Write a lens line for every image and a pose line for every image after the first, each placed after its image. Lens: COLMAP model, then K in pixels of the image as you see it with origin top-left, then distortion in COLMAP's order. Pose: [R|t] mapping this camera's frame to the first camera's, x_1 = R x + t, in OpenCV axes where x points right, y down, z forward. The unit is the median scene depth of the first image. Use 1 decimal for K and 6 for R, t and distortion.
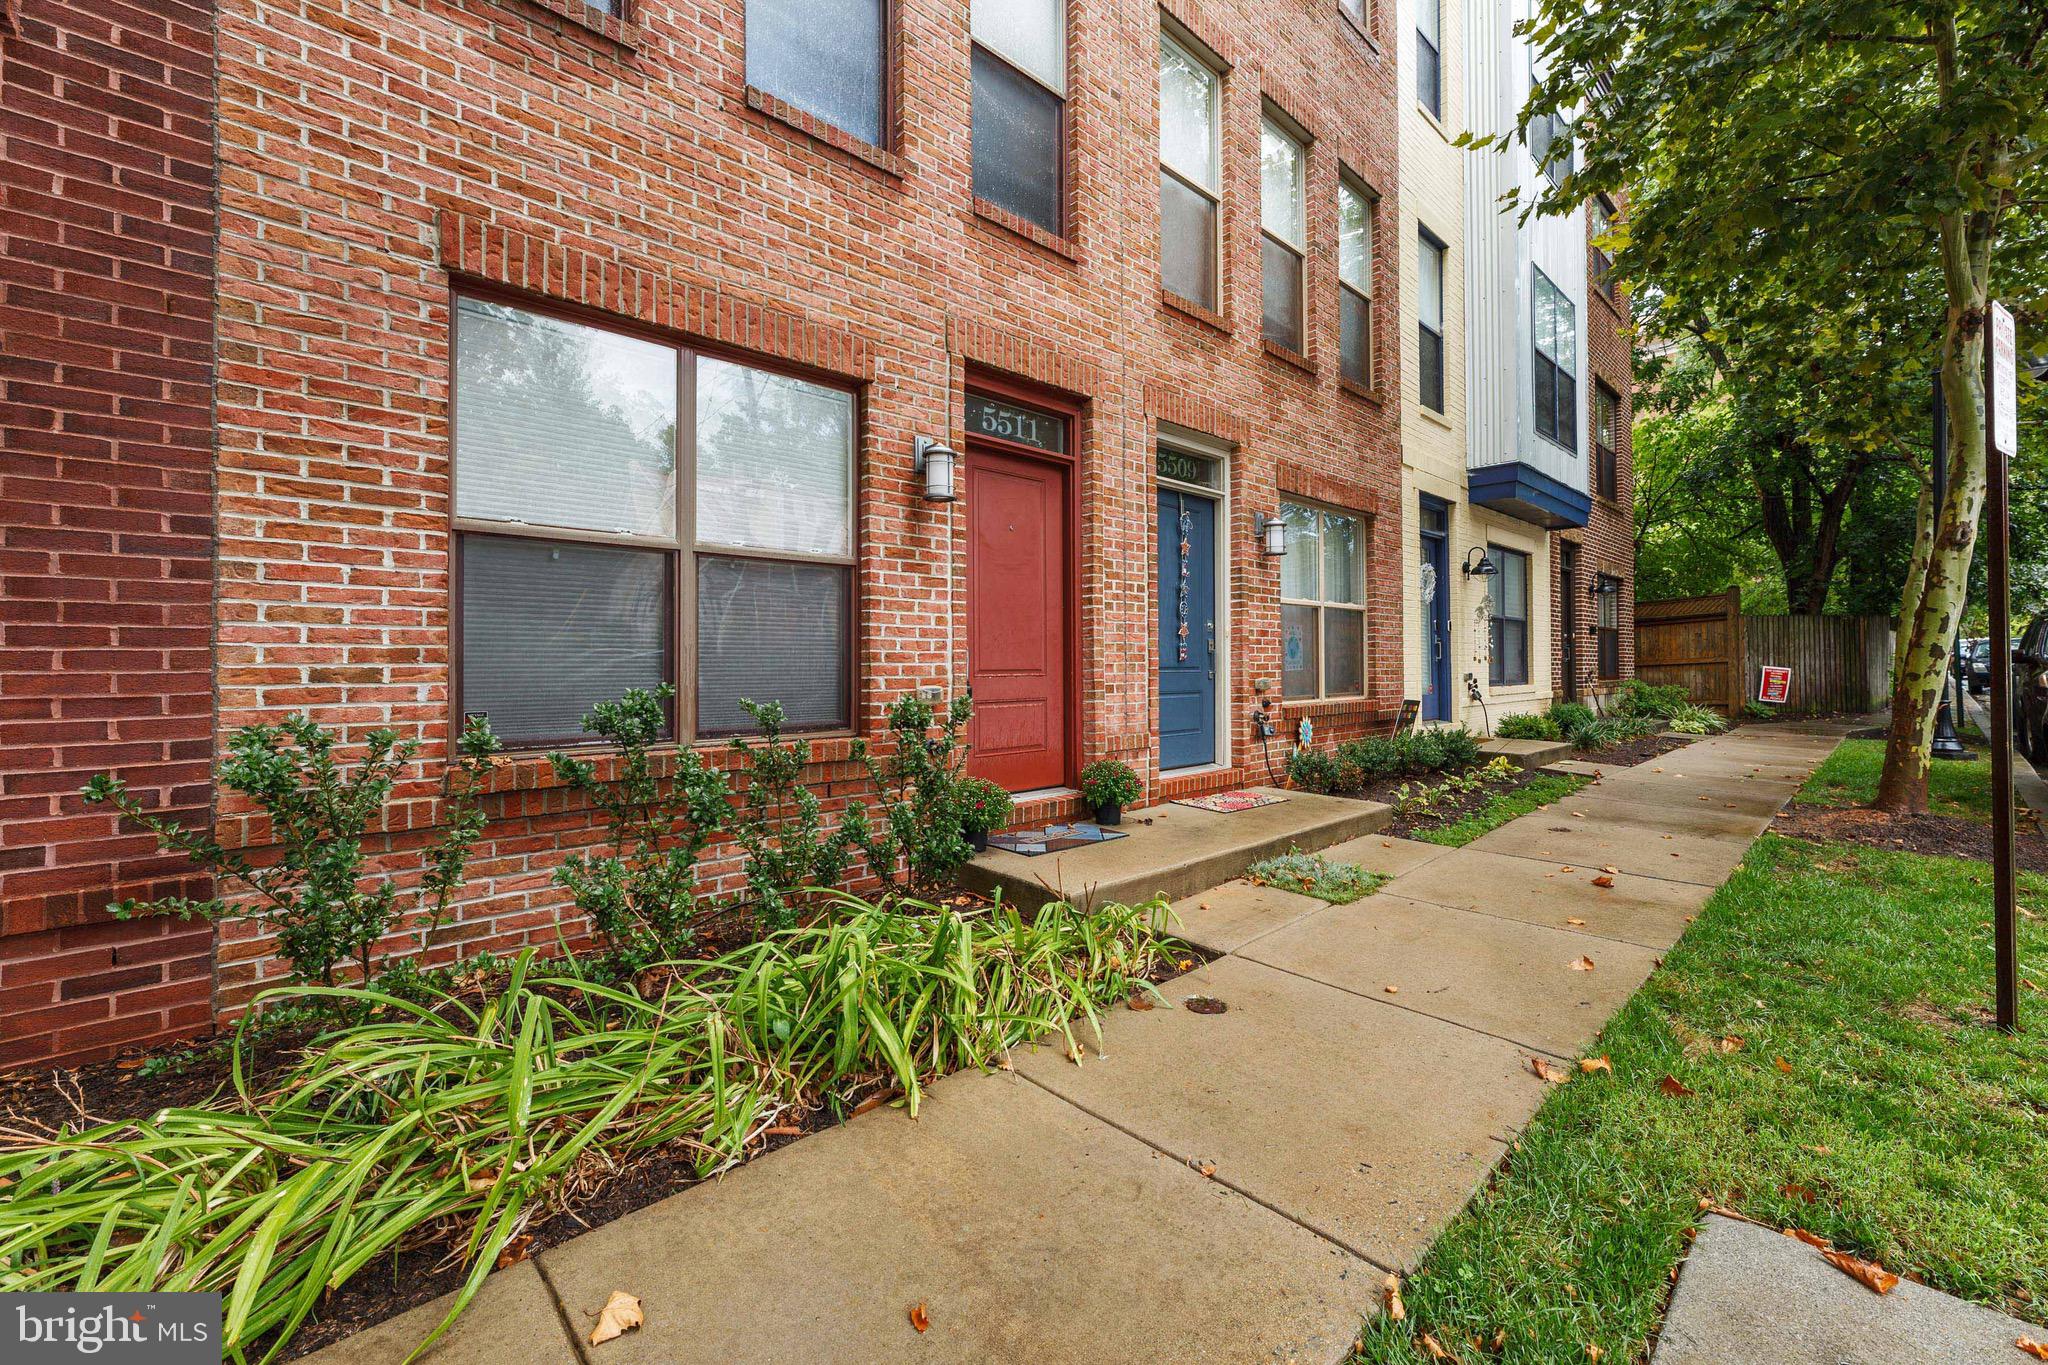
lens RADIAL K [[828.5, 0, 1026.5], [0, 828.5, 664.7], [0, 0, 1]] dist [0.000886, 0.000093]
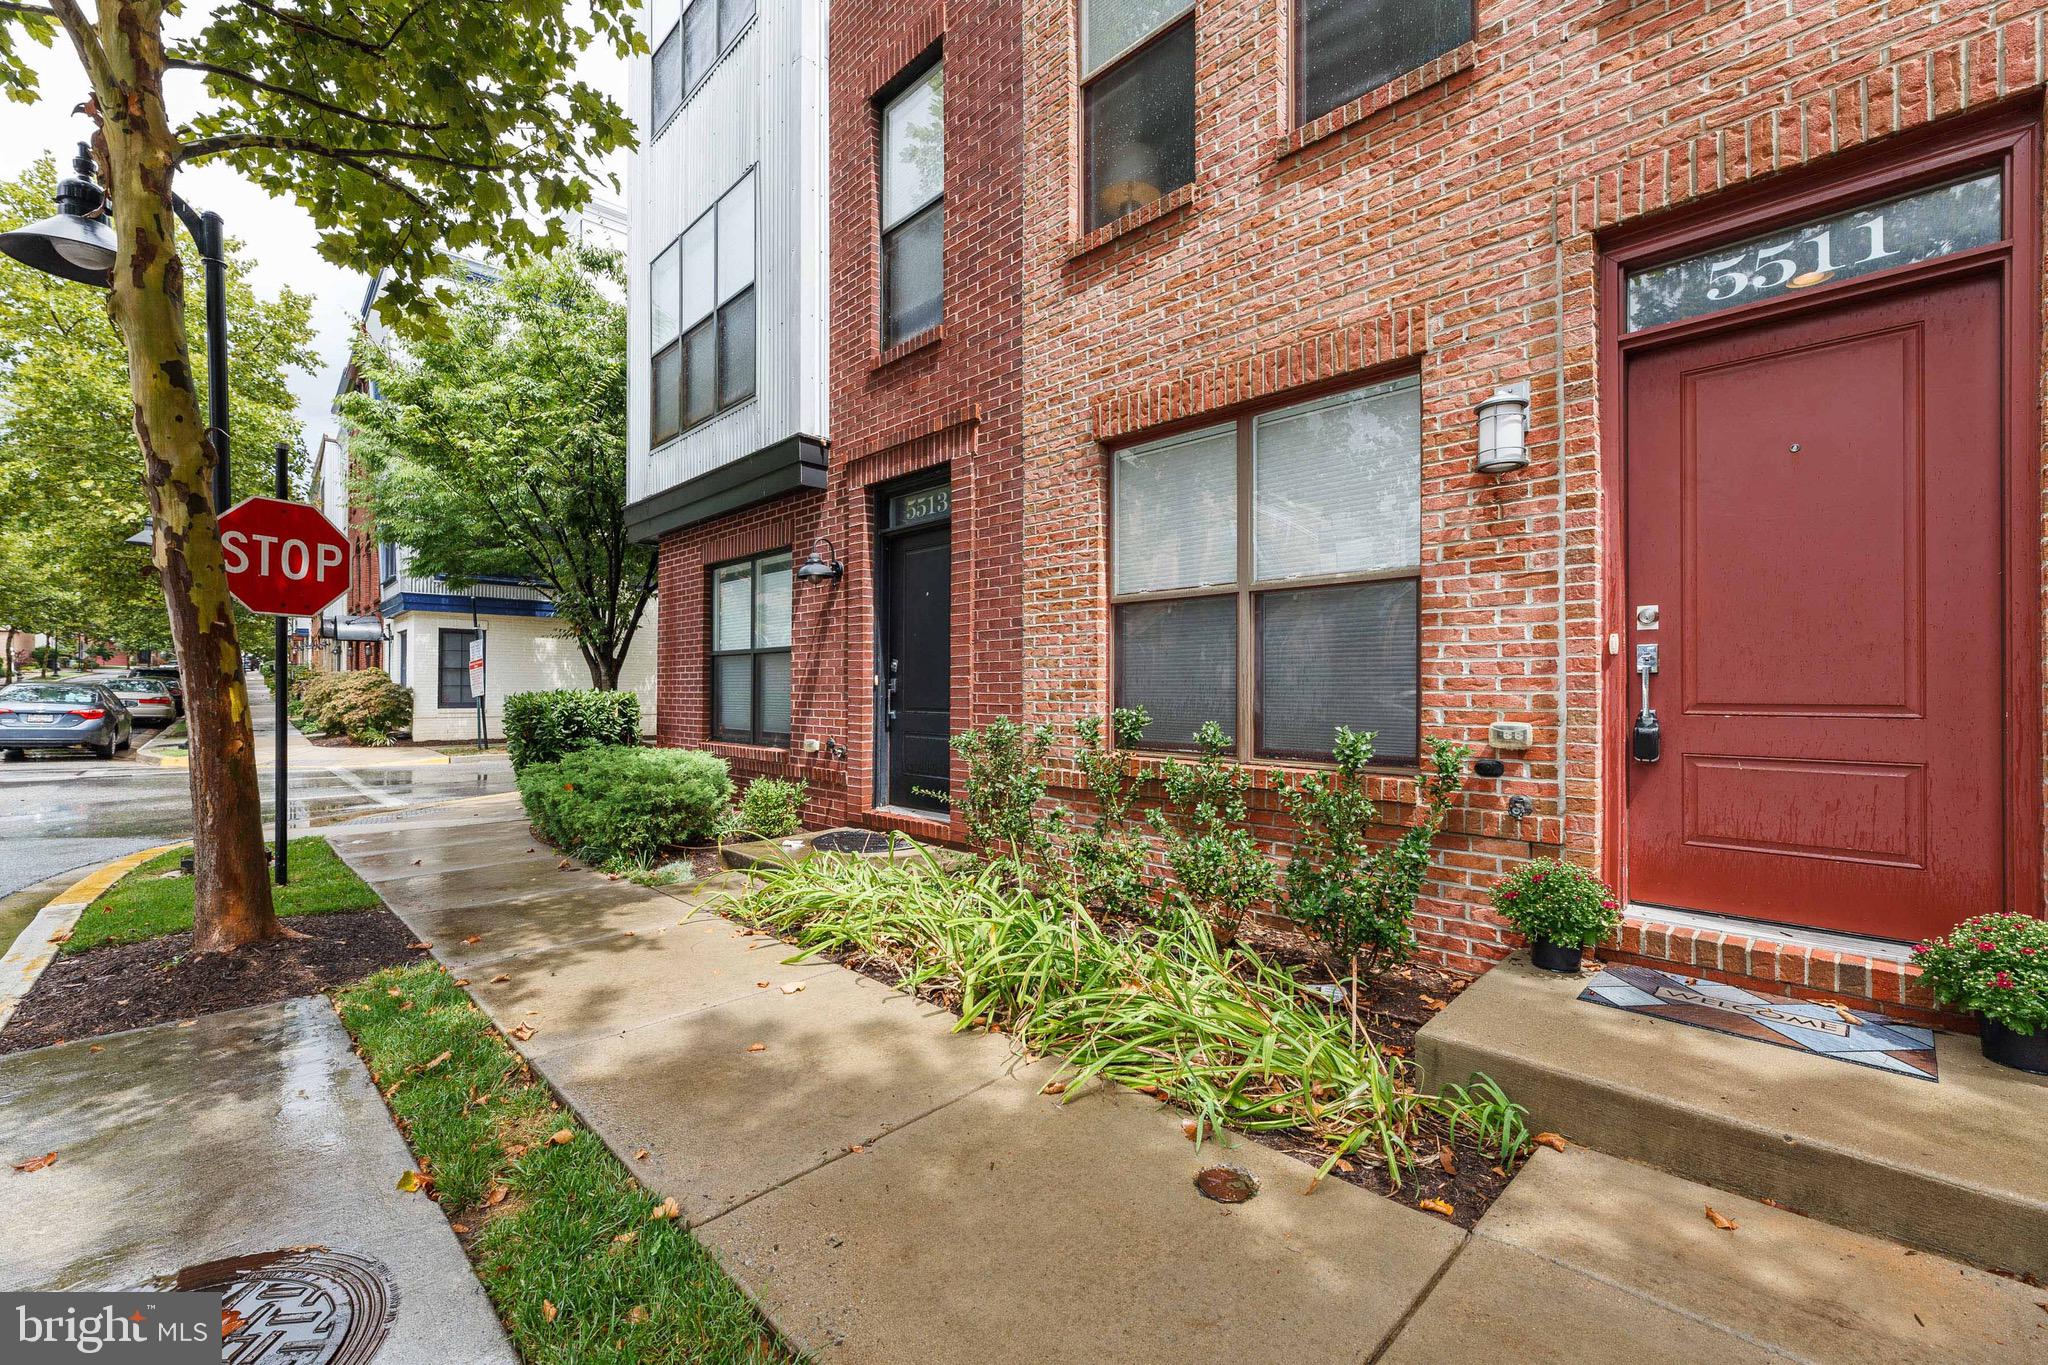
lens RADIAL K [[823.6, 0, 1021.5], [0, 823.6, 696.3], [0, 0, 1]] dist [-0.000143, 0.000043]
pose [[0.036818, 0.011945, -0.999251, 0.602088], [-0.003838, 0.999923, 0.011812, -0.004916], [0.999315, 0.003400, 0.036861, 0.545552]]
